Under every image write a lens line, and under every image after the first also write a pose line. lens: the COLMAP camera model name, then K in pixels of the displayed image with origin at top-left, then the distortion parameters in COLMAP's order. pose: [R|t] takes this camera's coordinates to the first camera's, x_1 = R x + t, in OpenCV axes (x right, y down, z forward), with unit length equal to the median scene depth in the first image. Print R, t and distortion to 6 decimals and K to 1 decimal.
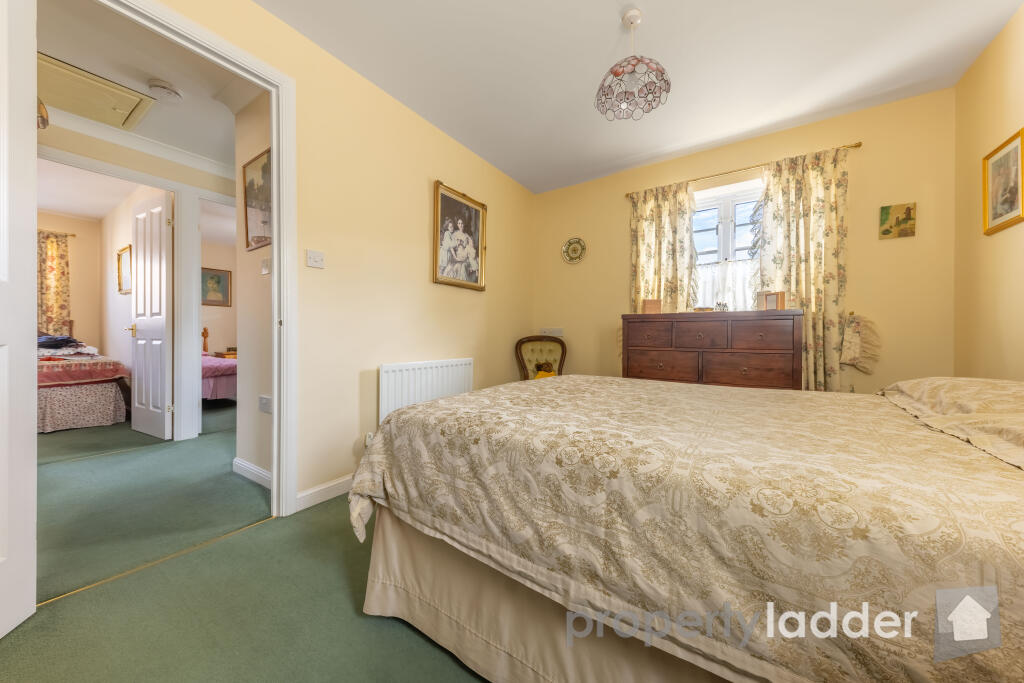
lens RADIAL K [[348.5, 0, 511.8], [0, 348.5, 339.6], [0, 0, 1]] dist [-0.001011, -0.000100]
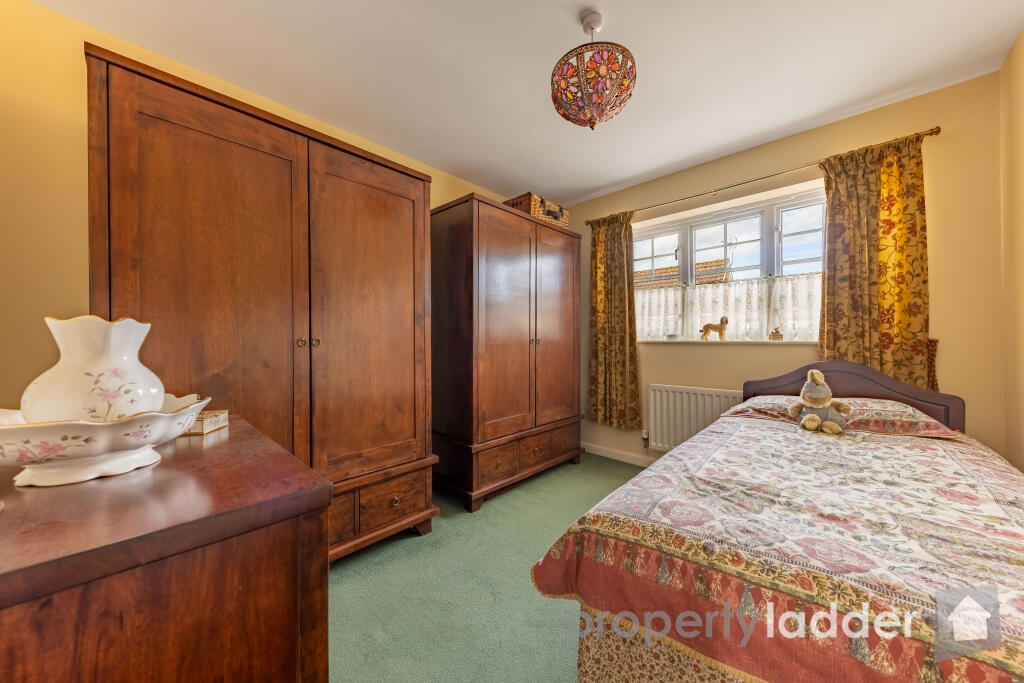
lens RADIAL K [[348.5, 0, 515.1], [0, 348.5, 341.6], [0, 0, 1]] dist [-0.001011, -0.000100]
pose [[-0.143317, -0.004997, -0.989664, -0.813617], [0.000799, 0.999986, -0.005165, -0.053123], [0.989676, -0.001531, -0.143311, 0.589323]]
